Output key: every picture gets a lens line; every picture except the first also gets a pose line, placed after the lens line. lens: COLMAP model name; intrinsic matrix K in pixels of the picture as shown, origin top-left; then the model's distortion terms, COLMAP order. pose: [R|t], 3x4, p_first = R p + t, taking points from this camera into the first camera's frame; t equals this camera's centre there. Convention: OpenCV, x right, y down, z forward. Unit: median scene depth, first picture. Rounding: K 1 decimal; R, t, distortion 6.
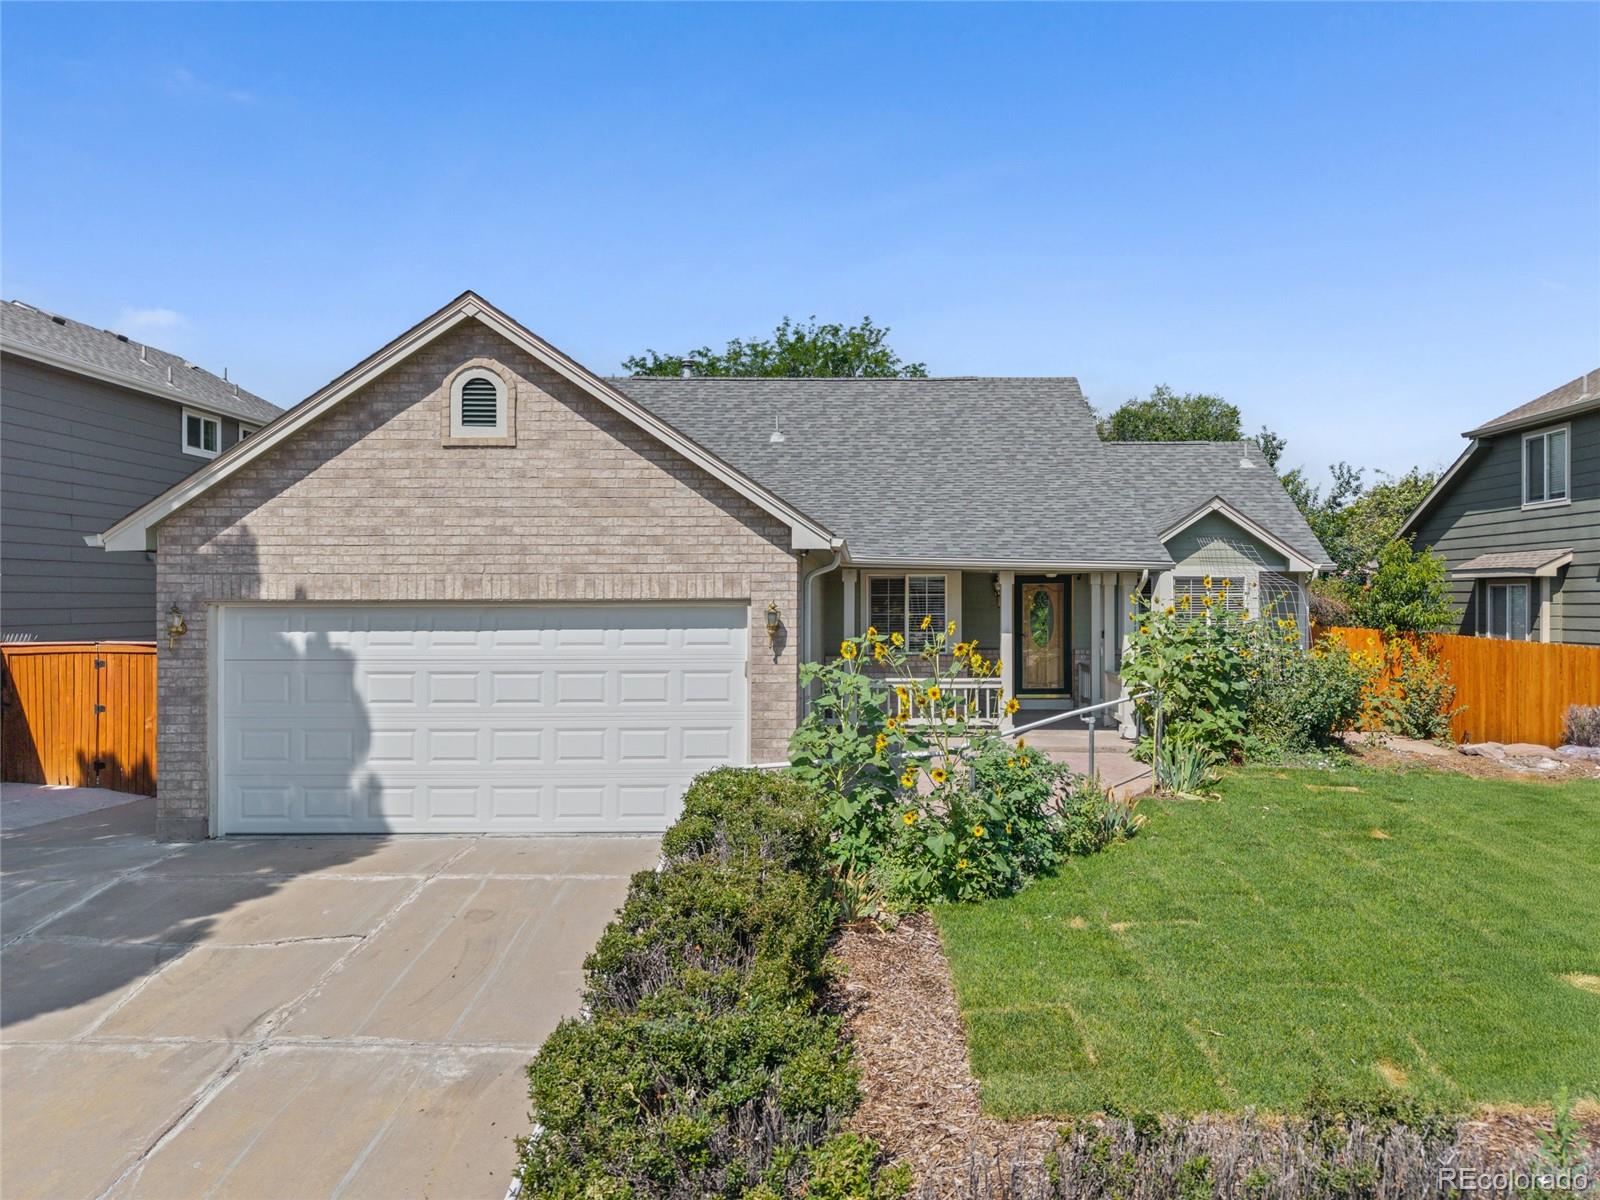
lens RADIAL K [[1113.2, 0, 882.5], [0, 1113.2, 599.2], [0, 0, 1]] dist [0.014568, -0.000761]
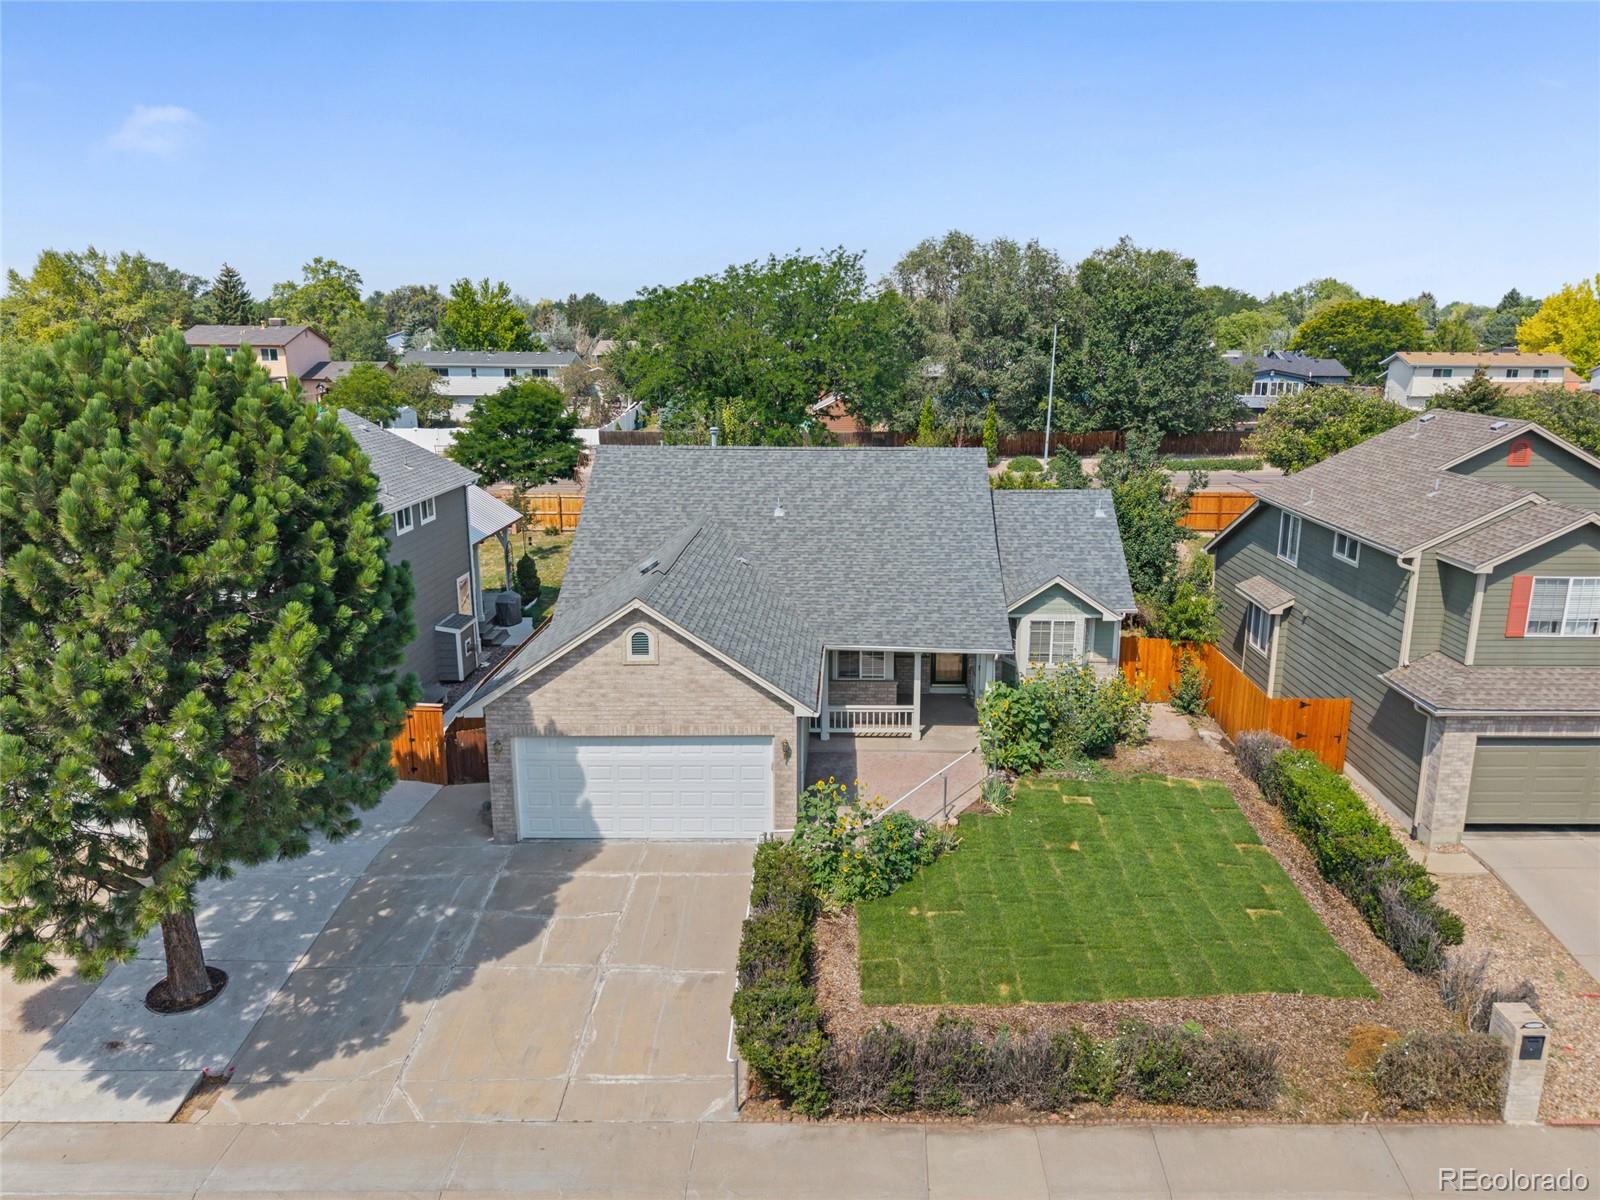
lens RADIAL K [[1142.5, 0, 863.5], [0, 1142.5, 579.8], [0, 0, 1]] dist [0.068400, -0.000342]
pose [[0.999942, 0.008931, -0.005955, 0.056454], [-0.007429, 0.976246, 0.216536, -0.742991], [0.007747, -0.216479, 0.976257, -1.004382]]
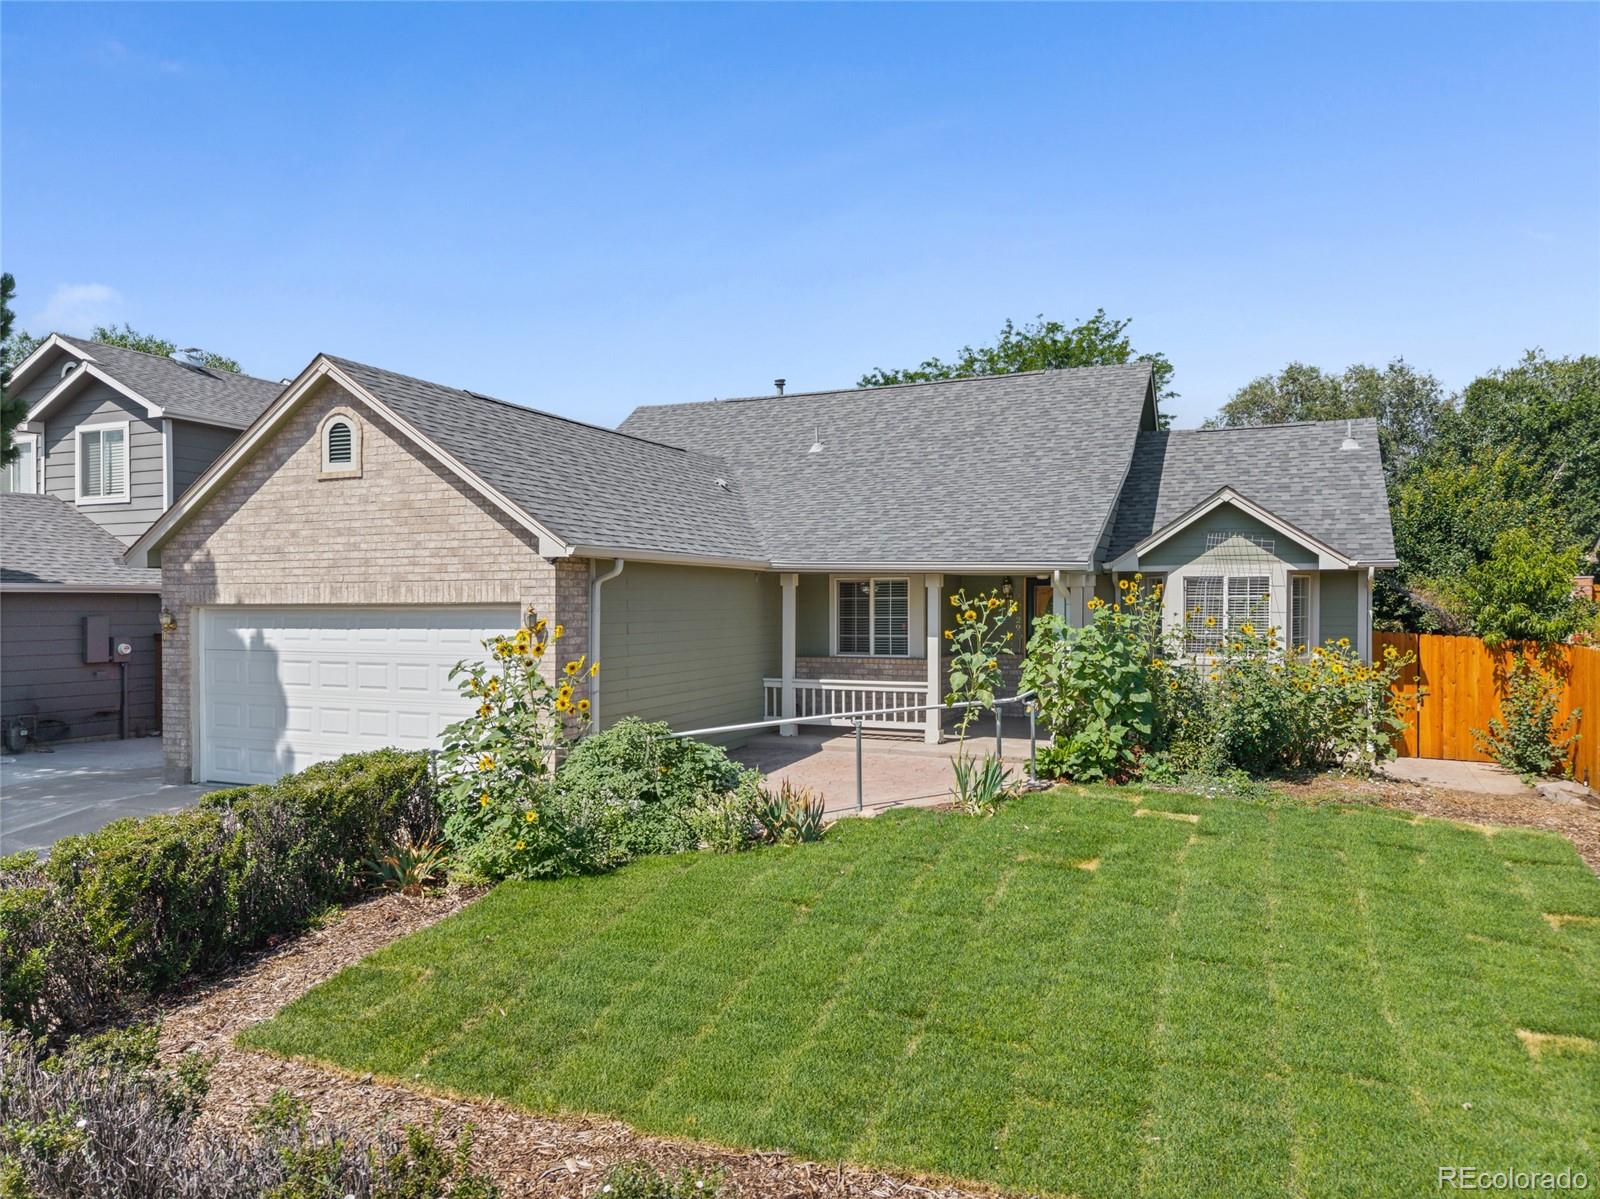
lens RADIAL K [[1100.1, 0, 804.9], [0, 1100.1, 607.6], [0, 0, 1]] dist [0.000629, 0.001200]
pose [[0.913085, -0.000238, -0.407770, 0.597973], [0.001790, 0.999993, 0.003426, 0.001587], [0.407766, -0.003858, 0.913078, 0.103571]]
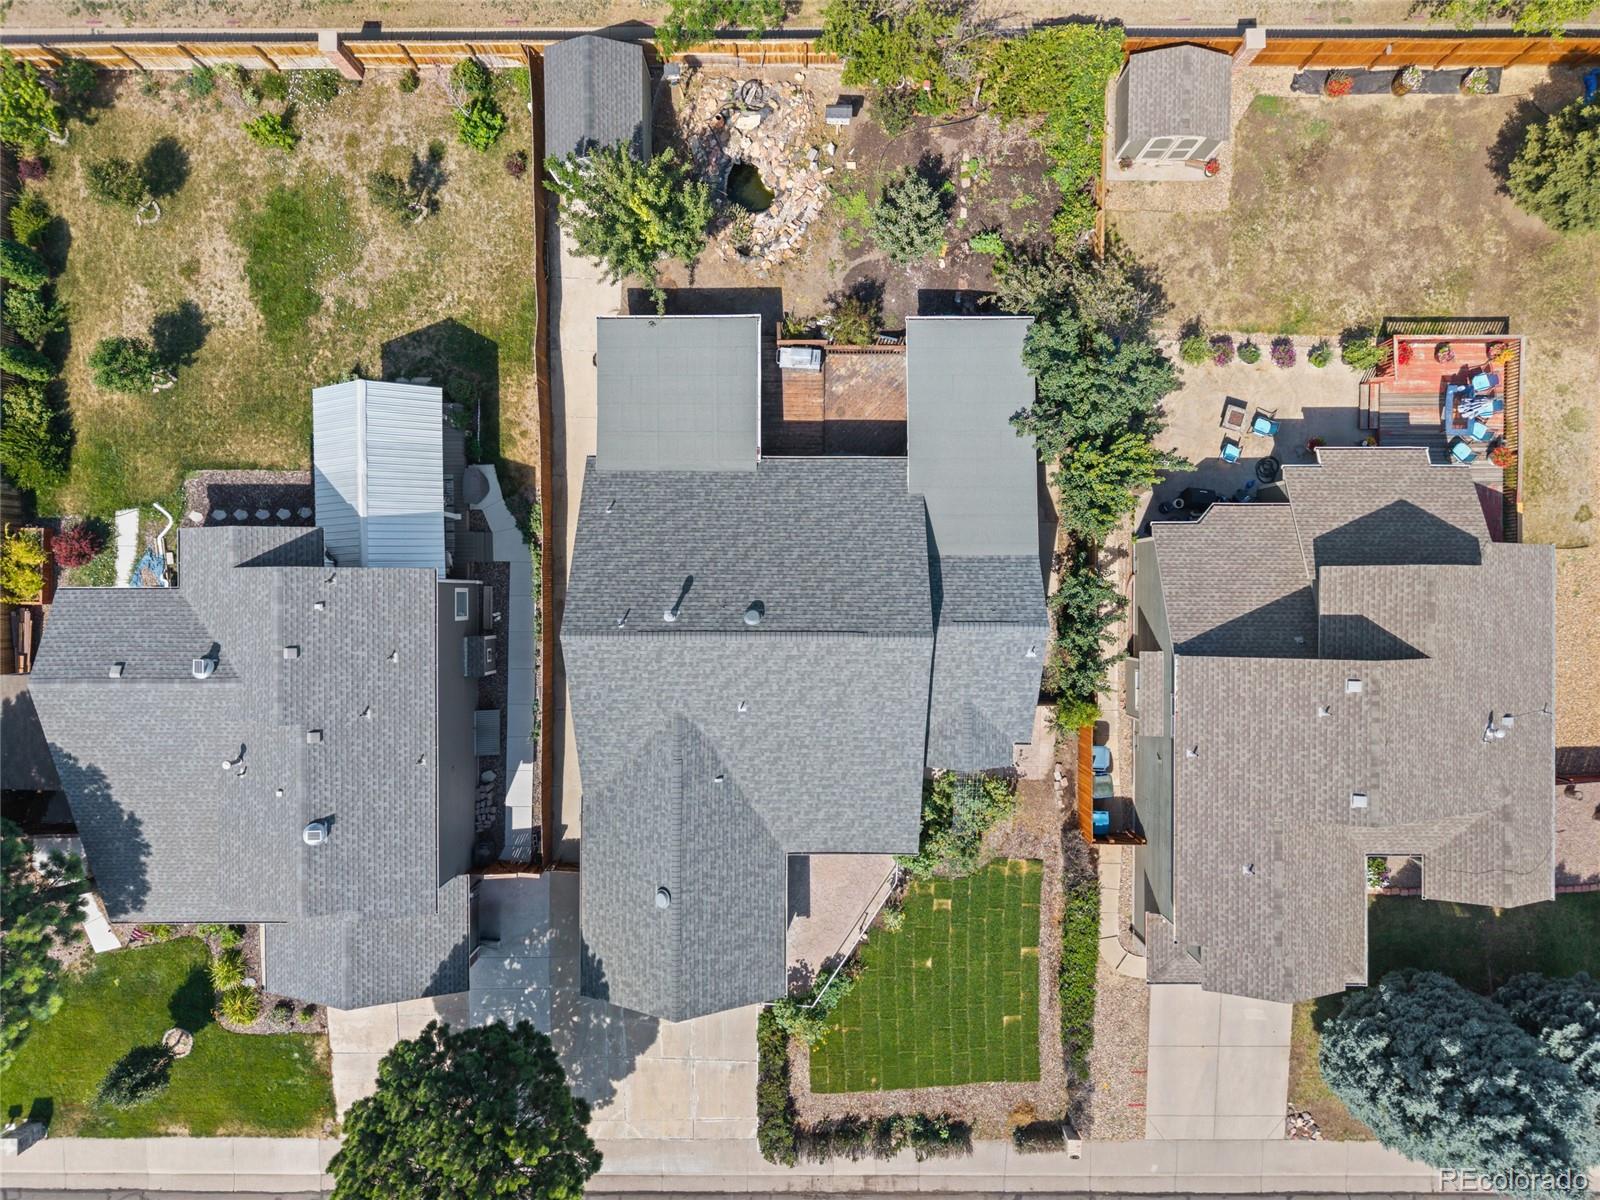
lens RADIAL K [[1100.1, 0, 804.9], [0, 1100.1, 608.1], [0, 0, 1]] dist [0.000629, 0.001200]
pose [[0.999843, 0.017559, -0.002249, 0.009036], [0.002247, 0.000130, 0.999997, -3.525431], [0.017559, -0.999846, 0.000090, 2.195289]]
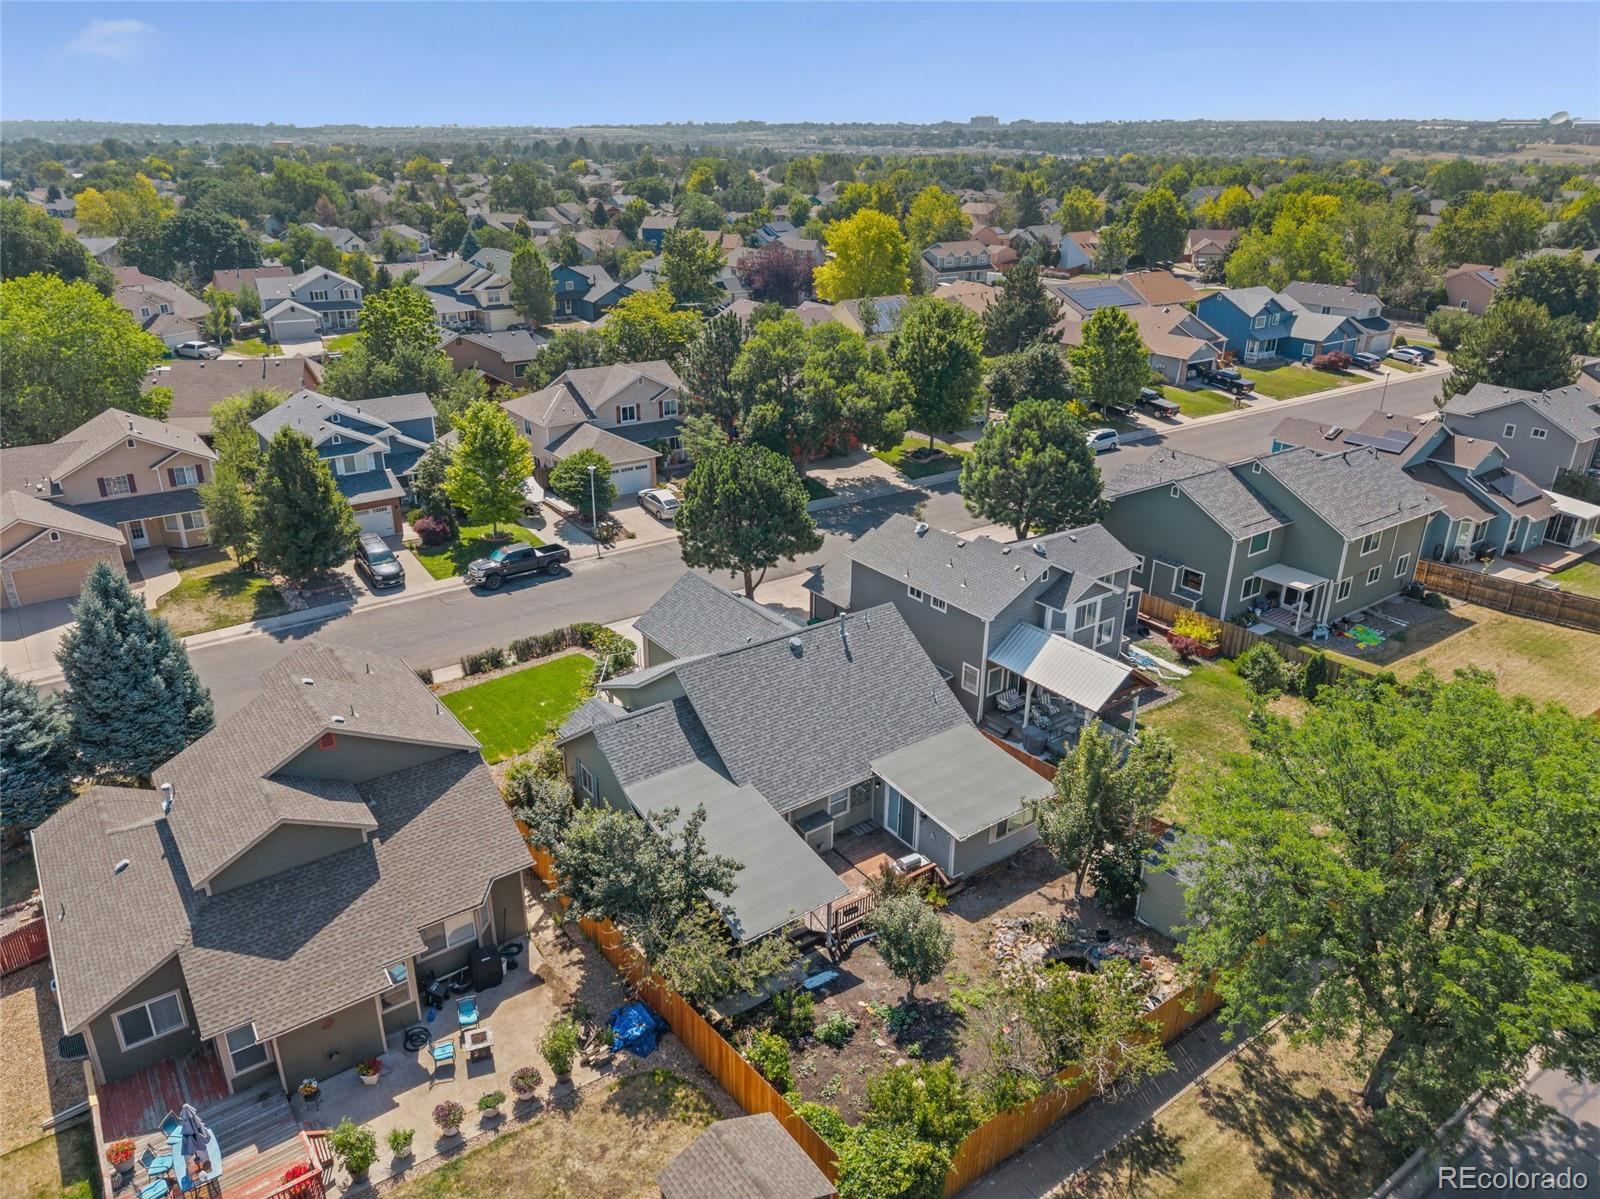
lens RADIAL K [[1100.1, 0, 804.9], [0, 1100.1, 607.6], [0, 0, 1]] dist [0.000629, 0.001200]
pose [[-0.811934, 0.221890, -0.539933, 2.201099], [-0.015756, 0.916273, 0.400243, -2.173314], [0.583536, 0.333478, -0.740458, 5.455500]]
